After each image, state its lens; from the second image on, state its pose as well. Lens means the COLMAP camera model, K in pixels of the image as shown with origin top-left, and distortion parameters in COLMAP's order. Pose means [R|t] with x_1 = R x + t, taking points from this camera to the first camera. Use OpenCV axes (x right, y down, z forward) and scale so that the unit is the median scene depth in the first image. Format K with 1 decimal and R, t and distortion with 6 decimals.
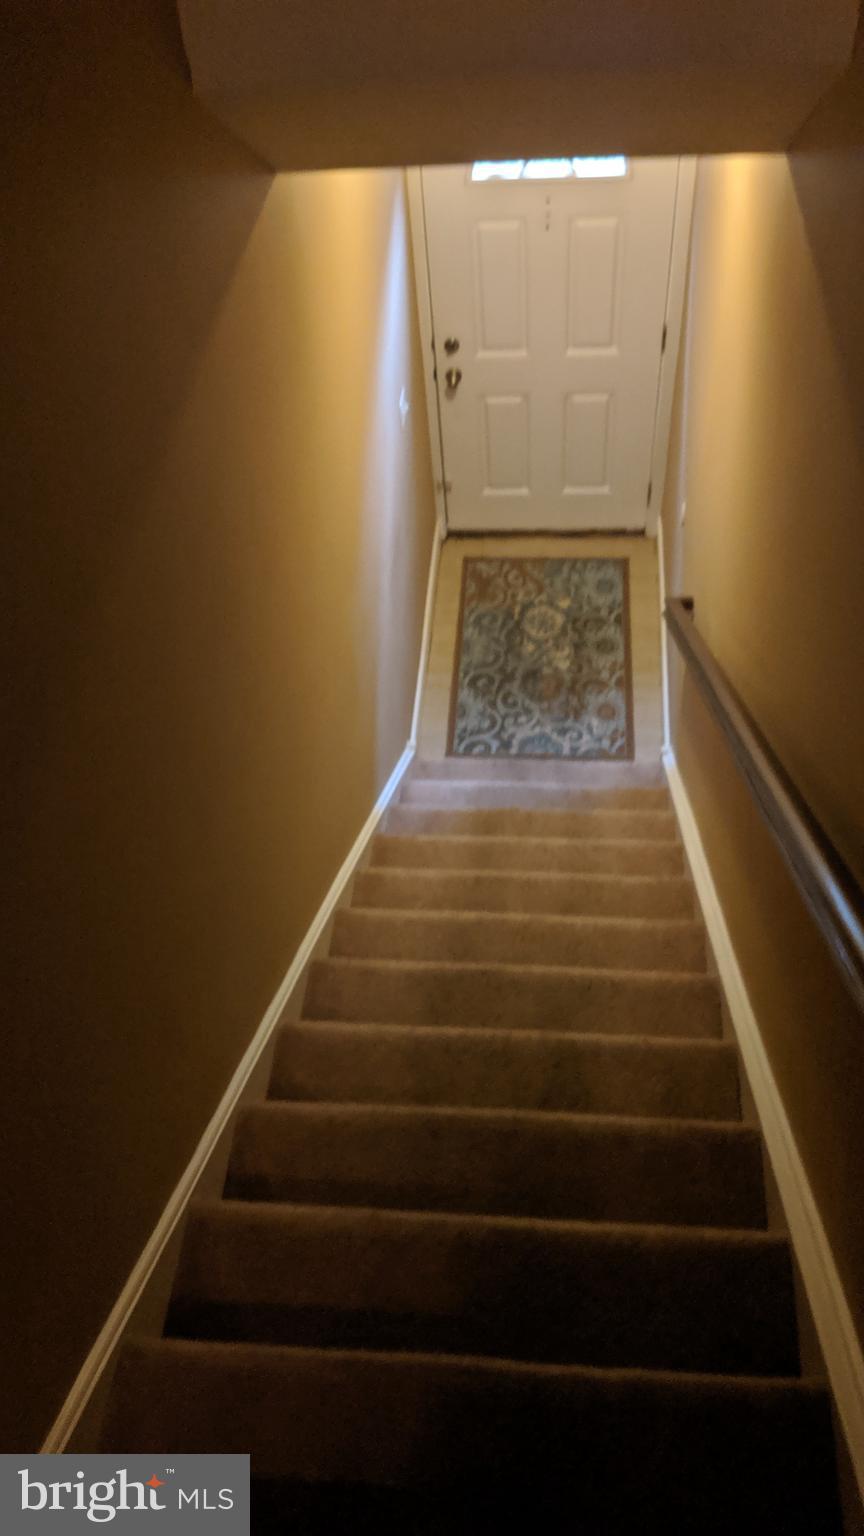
lens RADIAL K [[1223.3, 0, 393.0], [0, 1223.3, 790.0], [0, 0, 1]] dist [0.078204, -0.148744]
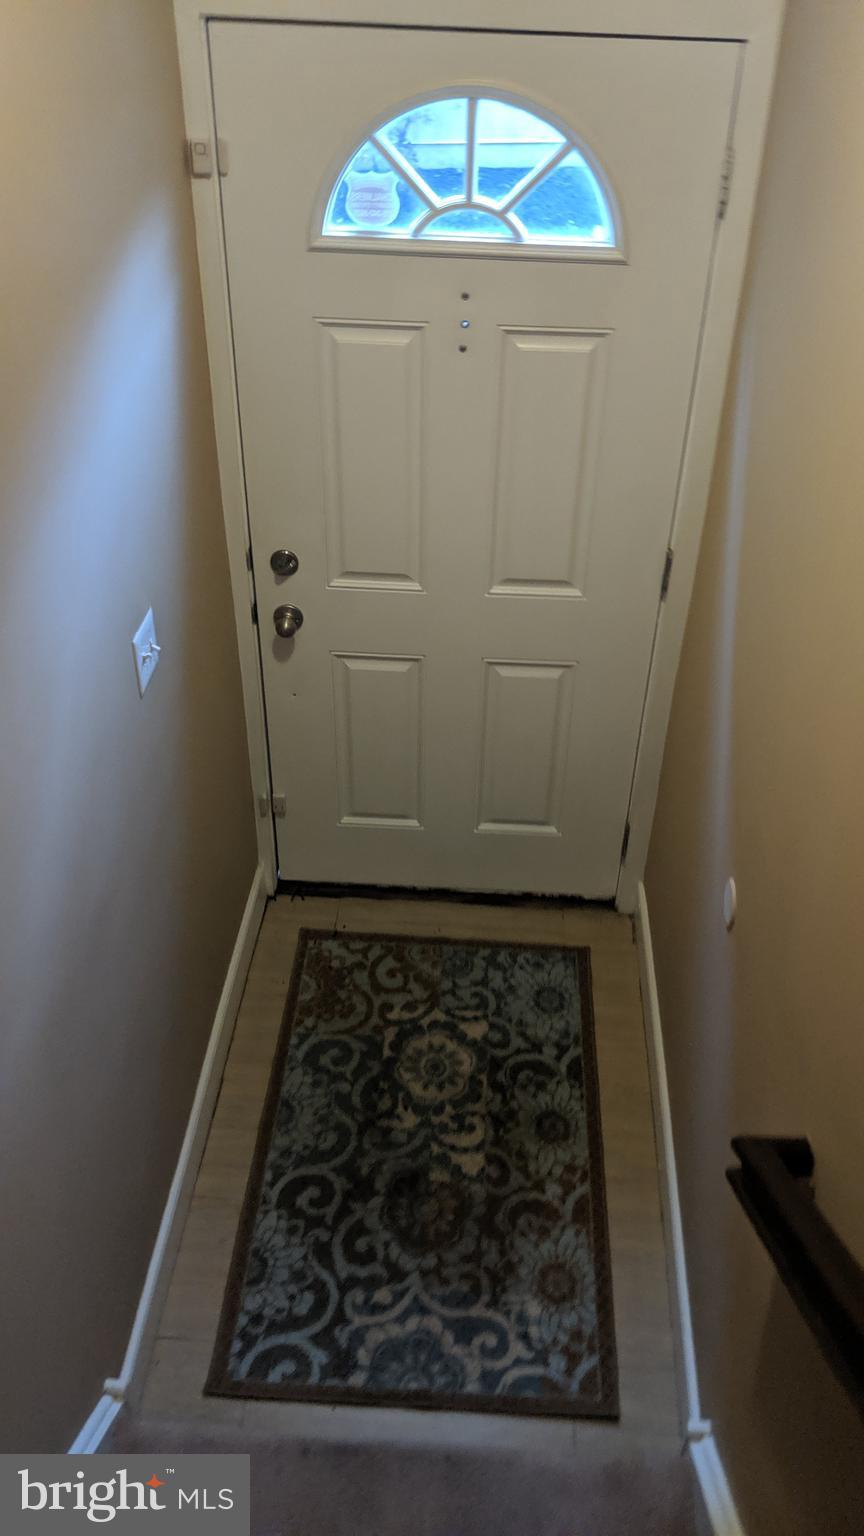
lens RADIAL K [[1223.3, 0, 432.4], [0, 1223.3, 767.9], [0, 0, 1]] dist [0.078204, -0.148744]
pose [[0.993648, 0.062523, 0.093569, 0.064856], [-0.035588, 0.963370, -0.265802, -0.122727], [-0.106760, 0.260784, 0.959476, 0.467846]]
